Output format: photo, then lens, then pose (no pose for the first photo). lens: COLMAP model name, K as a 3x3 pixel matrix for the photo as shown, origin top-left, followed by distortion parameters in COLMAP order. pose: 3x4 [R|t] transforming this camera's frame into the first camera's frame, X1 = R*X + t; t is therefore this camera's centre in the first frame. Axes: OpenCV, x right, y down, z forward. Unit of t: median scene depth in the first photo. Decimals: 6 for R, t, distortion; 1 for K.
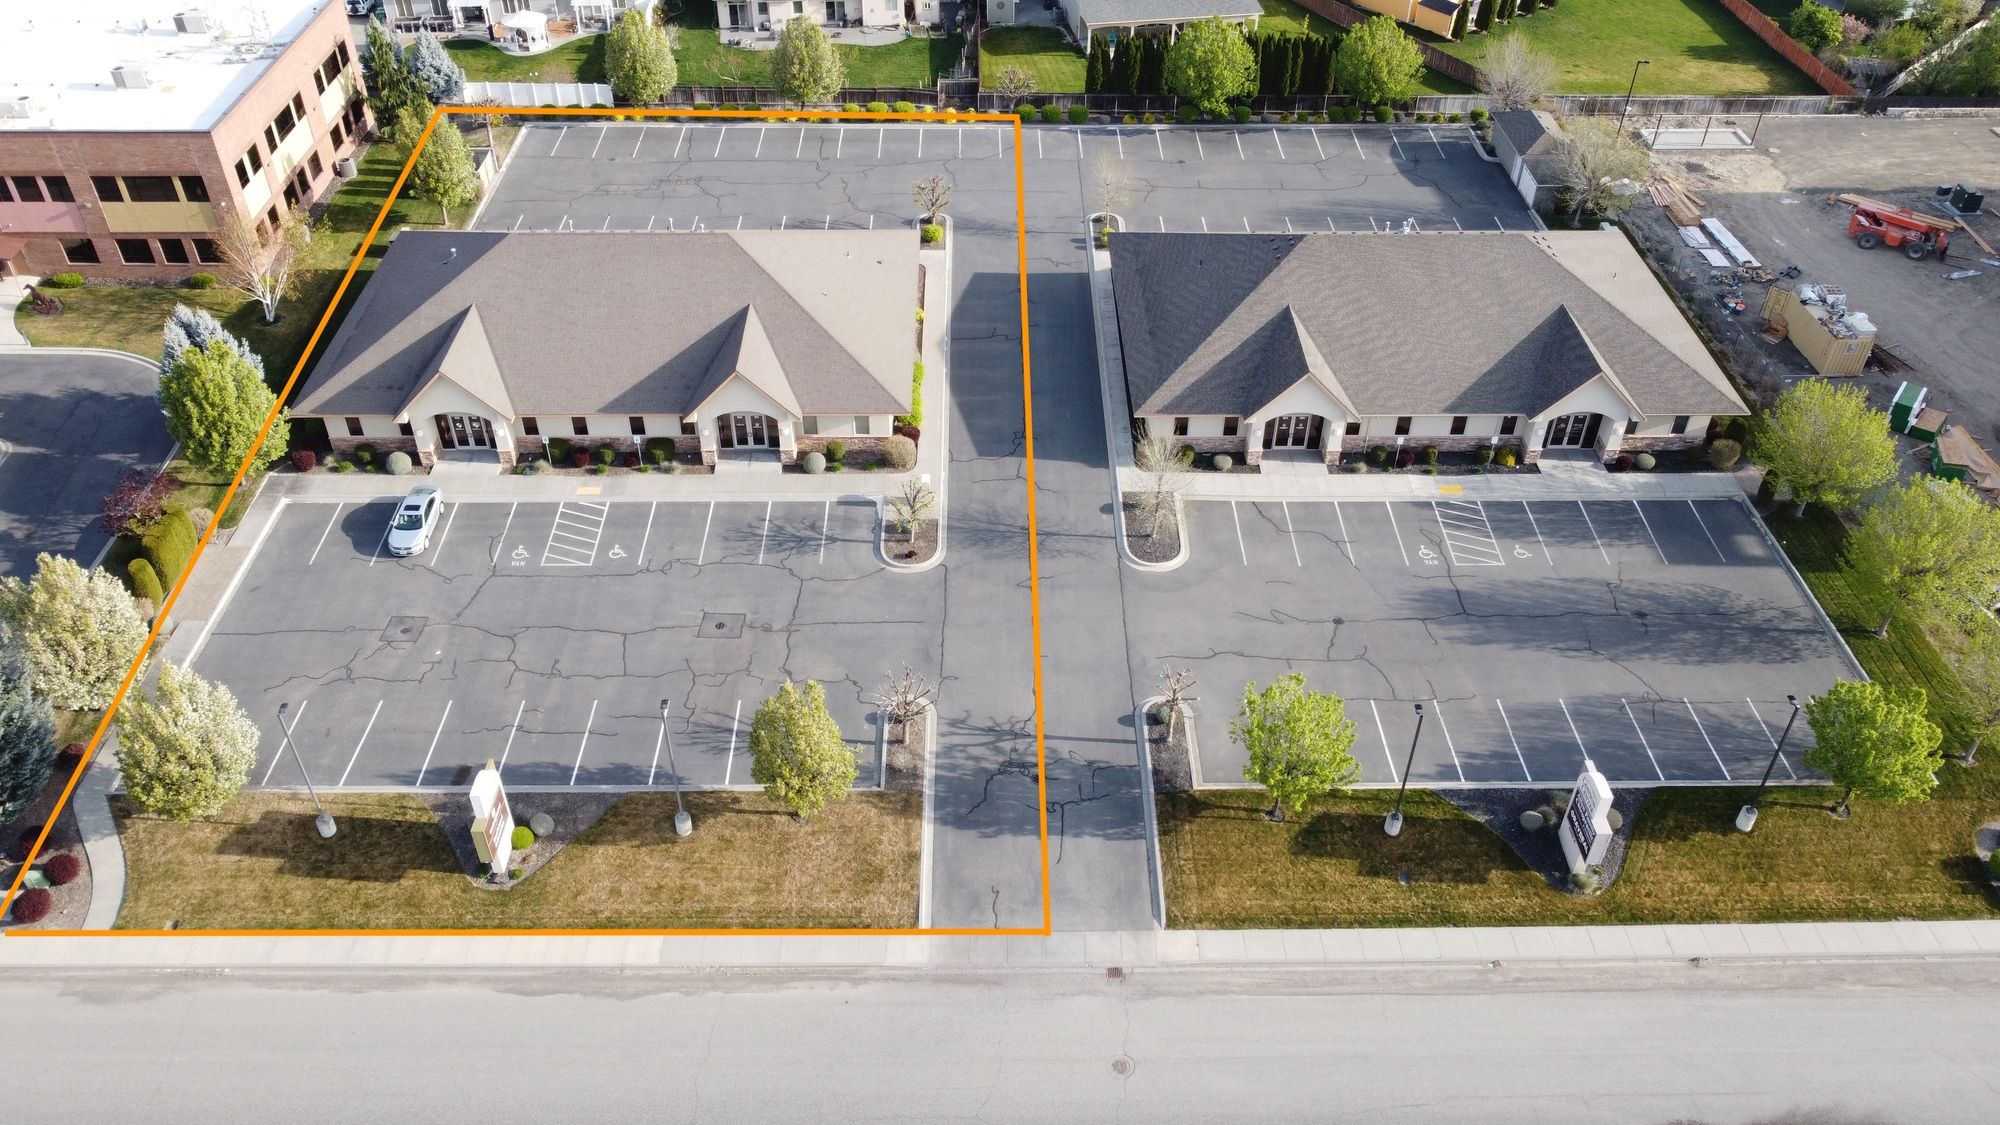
lens RADIAL K [[1492.2, 0, 1003.3], [0, 1492.2, 546.6], [0, 0, 1]] dist [0.002399, -0.007551]
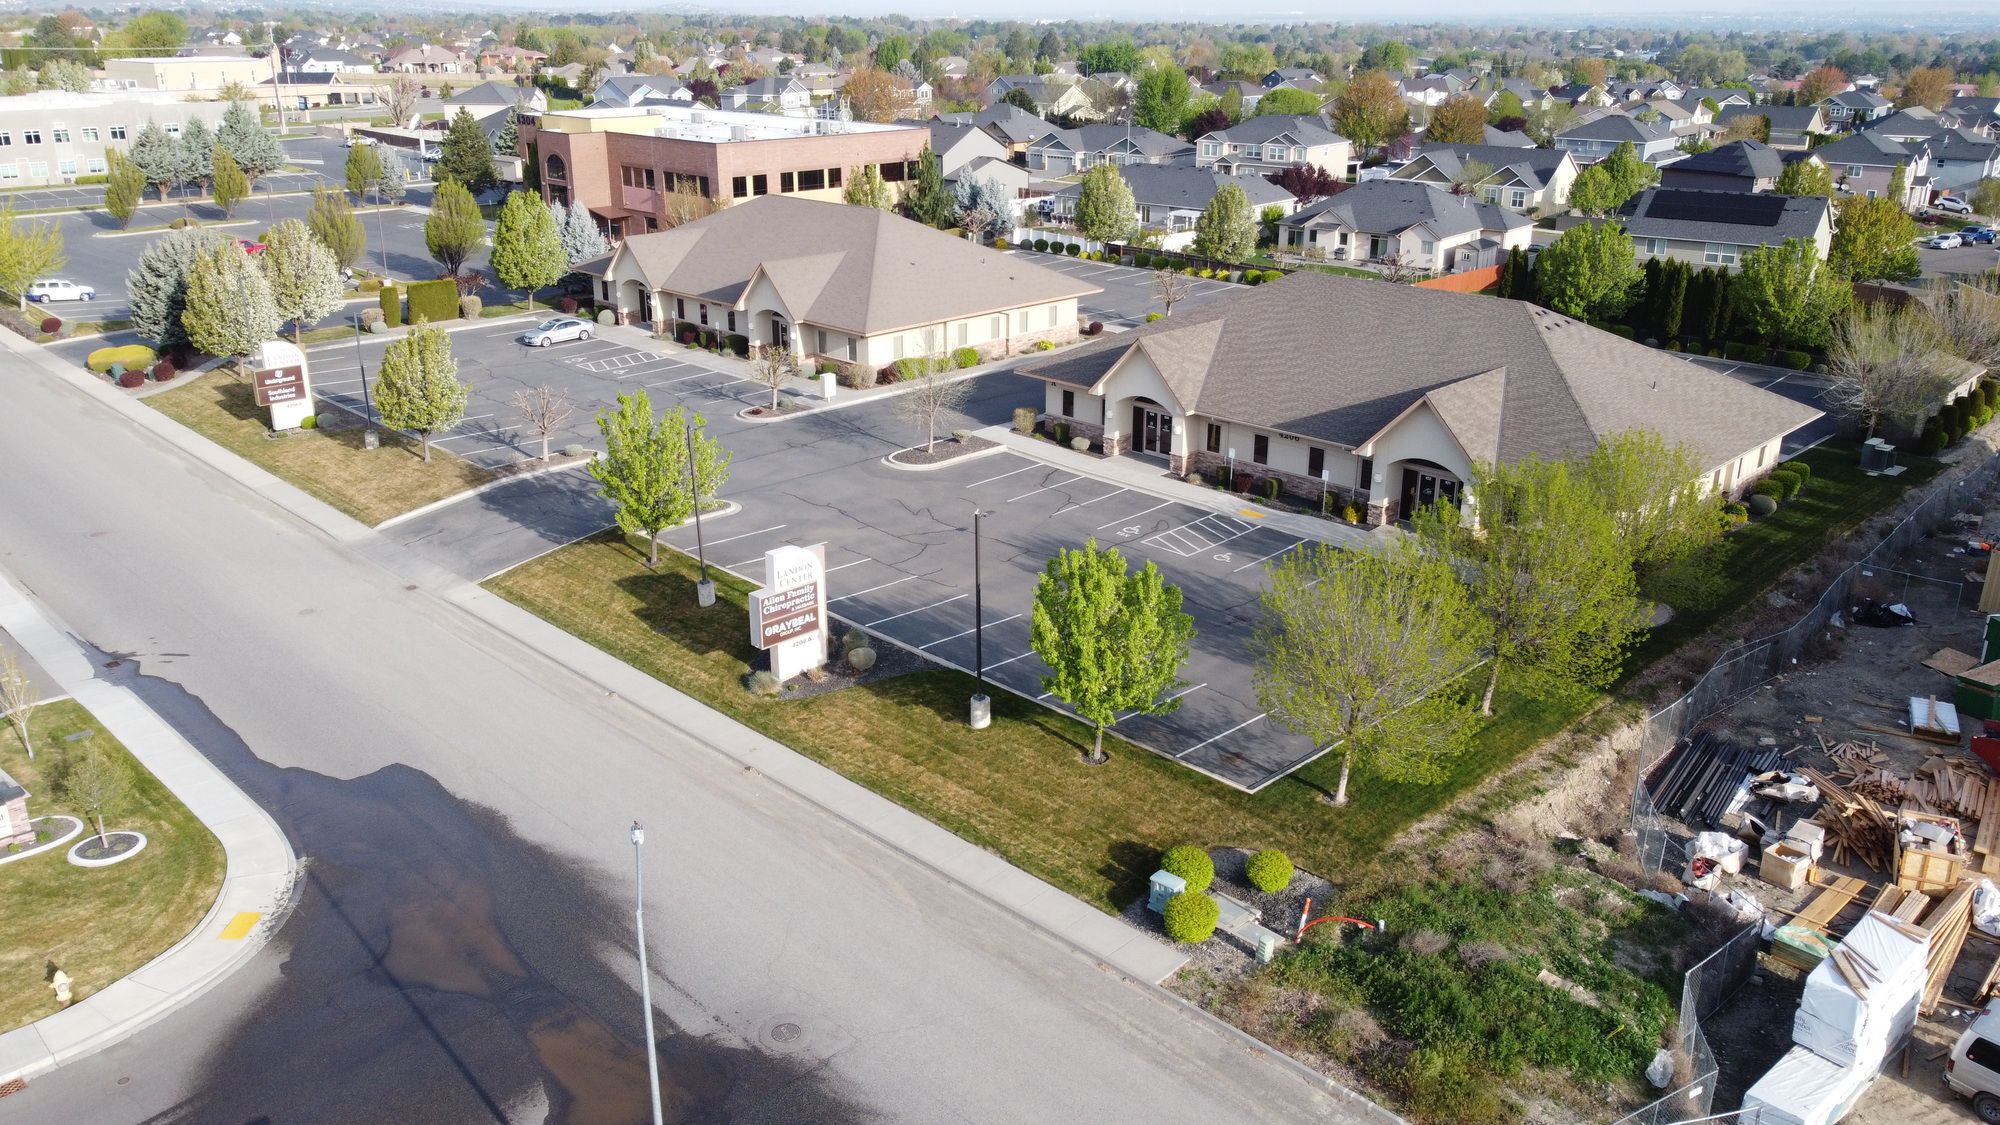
lens RADIAL K [[1492.2, 0, 1000.6], [0, 1492.2, 561.5], [0, 0, 1]] dist [0.002399, -0.007551]
pose [[0.702012, 0.244485, -0.668884, 0.793590], [-0.445867, 0.883259, -0.145108, 0.174974], [0.555321, 0.400101, 0.729066, 0.335220]]
